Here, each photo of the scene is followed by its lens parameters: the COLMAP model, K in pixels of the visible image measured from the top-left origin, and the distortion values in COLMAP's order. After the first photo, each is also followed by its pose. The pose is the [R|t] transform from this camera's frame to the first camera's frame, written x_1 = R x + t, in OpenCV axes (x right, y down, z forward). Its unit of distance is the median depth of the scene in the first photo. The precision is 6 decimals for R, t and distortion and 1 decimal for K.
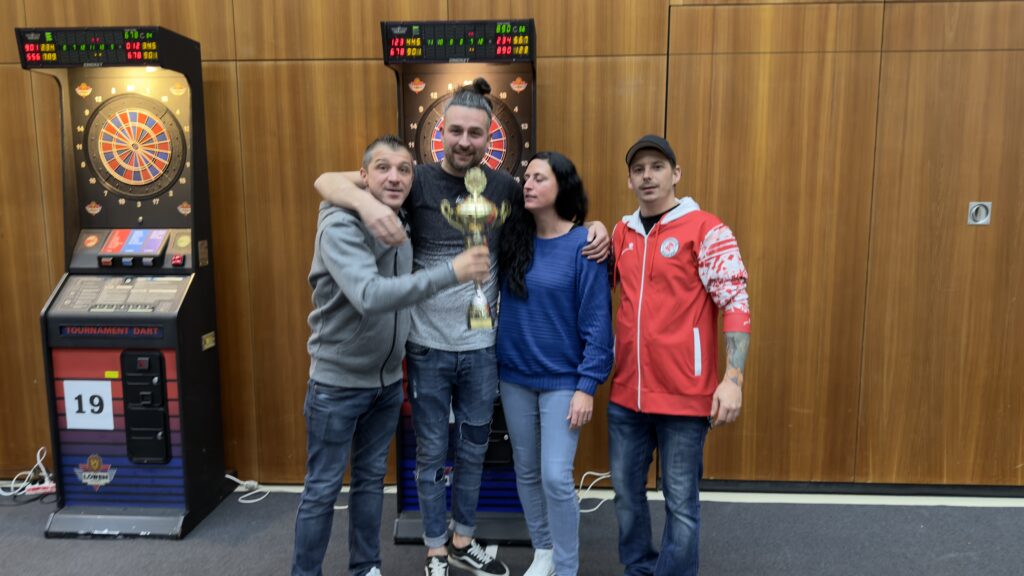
lens RADIAL K [[702.9, 0, 519.9], [0, 702.9, 294.2], [0, 0, 1]] dist [0.027500, -0.034599]
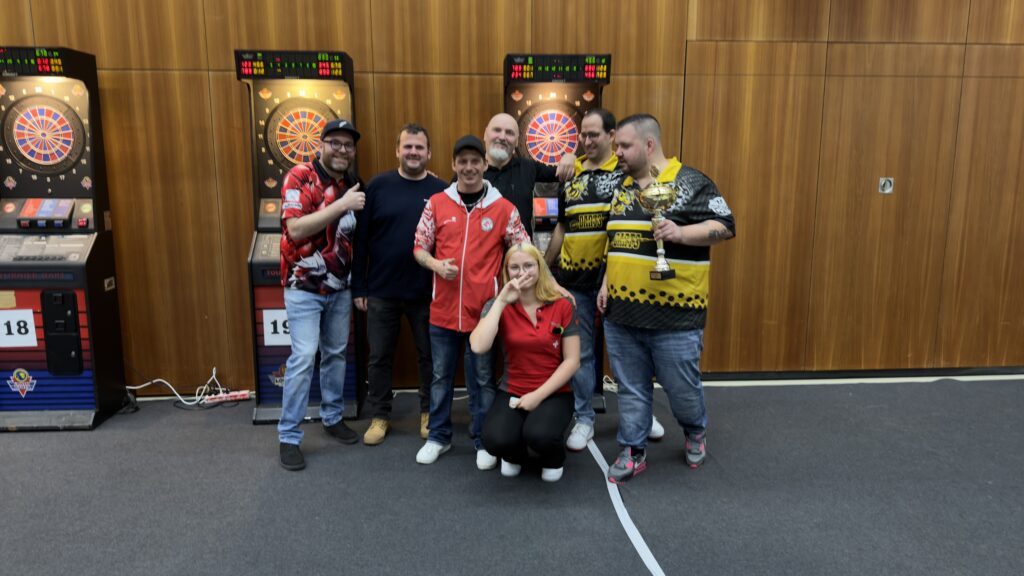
lens RADIAL K [[702.9, 0, 514.7], [0, 702.9, 286.1], [0, 0, 1]] dist [0.027500, -0.034599]
pose [[0.992146, -0.019037, 0.123630, -0.316349], [0.015007, 0.999328, 0.033449, 0.036134], [-0.124183, -0.031331, 0.991765, -0.389062]]
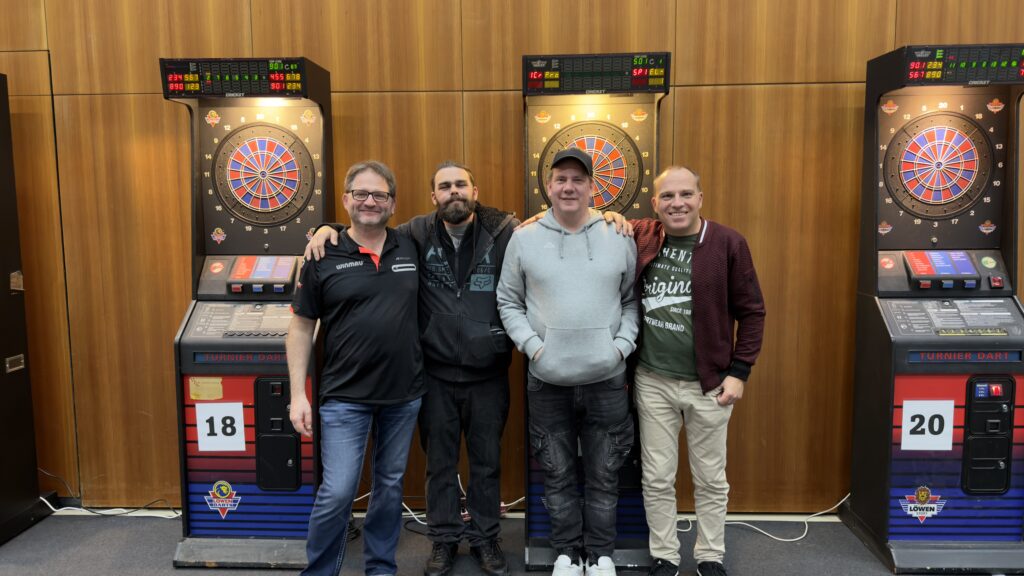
lens RADIAL K [[702.9, 0, 513.3], [0, 702.9, 281.1], [0, 0, 1]] dist [0.027500, -0.034599]
pose [[0.999952, -0.009182, 0.003345, -0.653516], [0.009339, 0.998695, -0.050203, -0.004400], [-0.002880, 0.050232, 0.998733, 0.010929]]
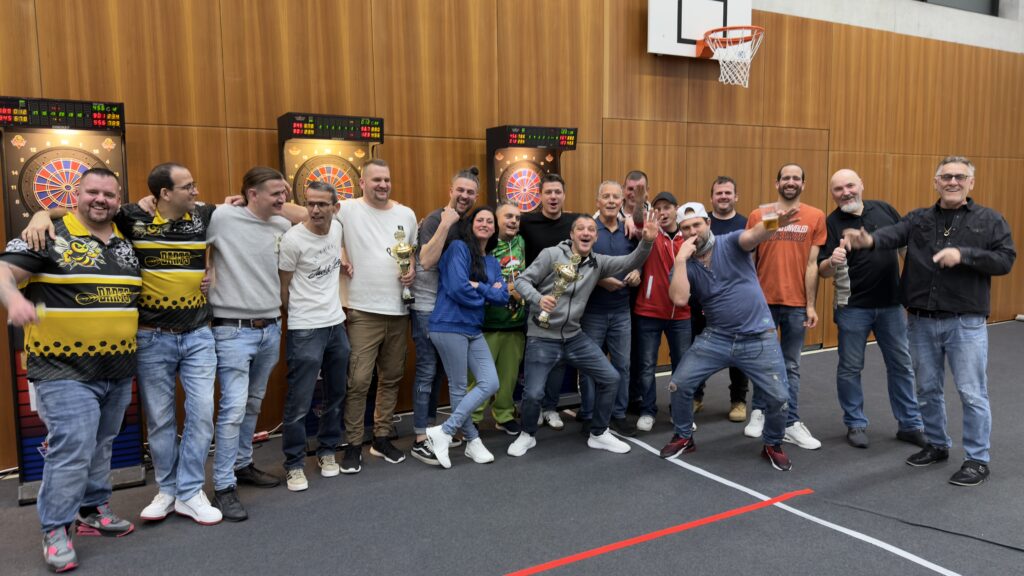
lens RADIAL K [[680.0, 0, 485.3], [0, 680.0, 273.7], [0, 0, 1]] dist [0.041129, -0.046773]
pose [[0.869369, -0.054060, 0.491198, -0.965762], [0.081004, 0.996143, -0.033734, 0.042896], [-0.487479, 0.069116, 0.870395, -0.401513]]
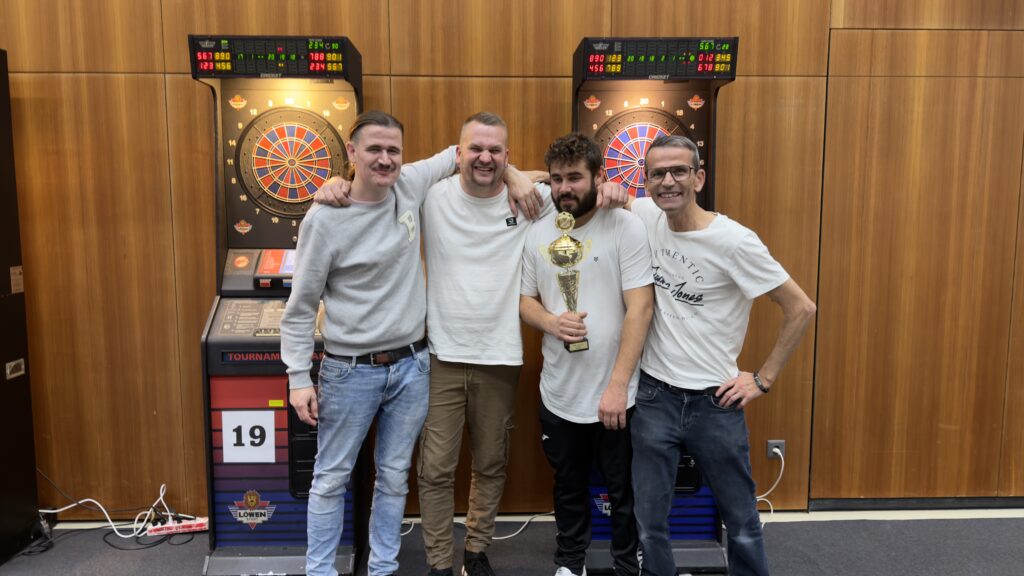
lens RADIAL K [[680.0, 0, 509.4], [0, 680.0, 292.2], [0, 0, 1]] dist [0.041129, -0.046773]
pose [[0.997107, -0.006057, 0.075763, -0.319840], [0.008603, 0.999407, -0.033327, -0.000818], [-0.075517, 0.033883, 0.996569, 0.063840]]
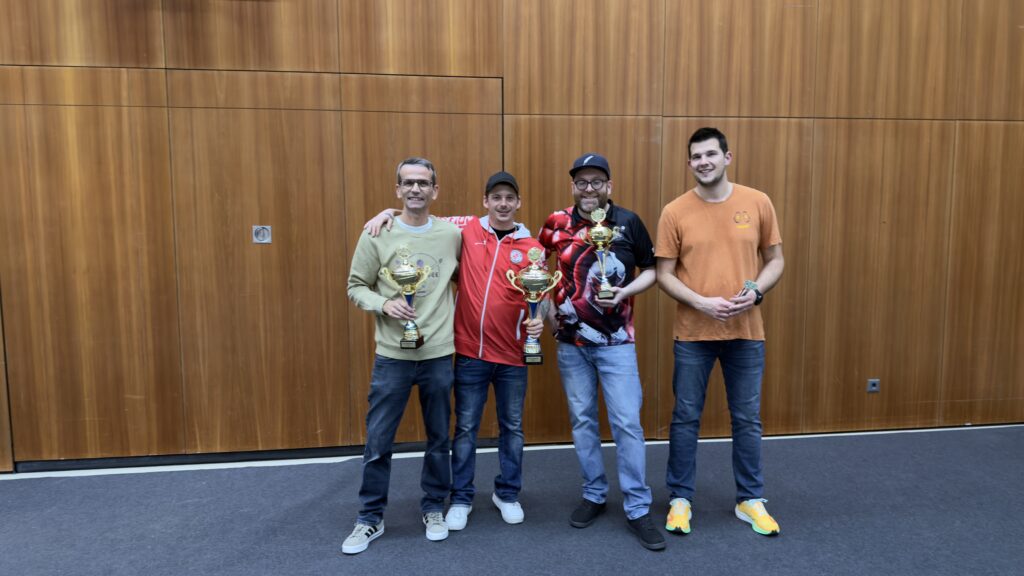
lens RADIAL K [[752.3, 0, 522.3], [0, 752.3, 287.3], [0, 0, 1]] dist [0.026385, -0.023924]
pose [[0.980479, -0.019248, 0.195678, 0.844653], [0.025447, 0.999249, -0.029216, 0.033721], [-0.194969, 0.033625, 0.980233, -0.431064]]
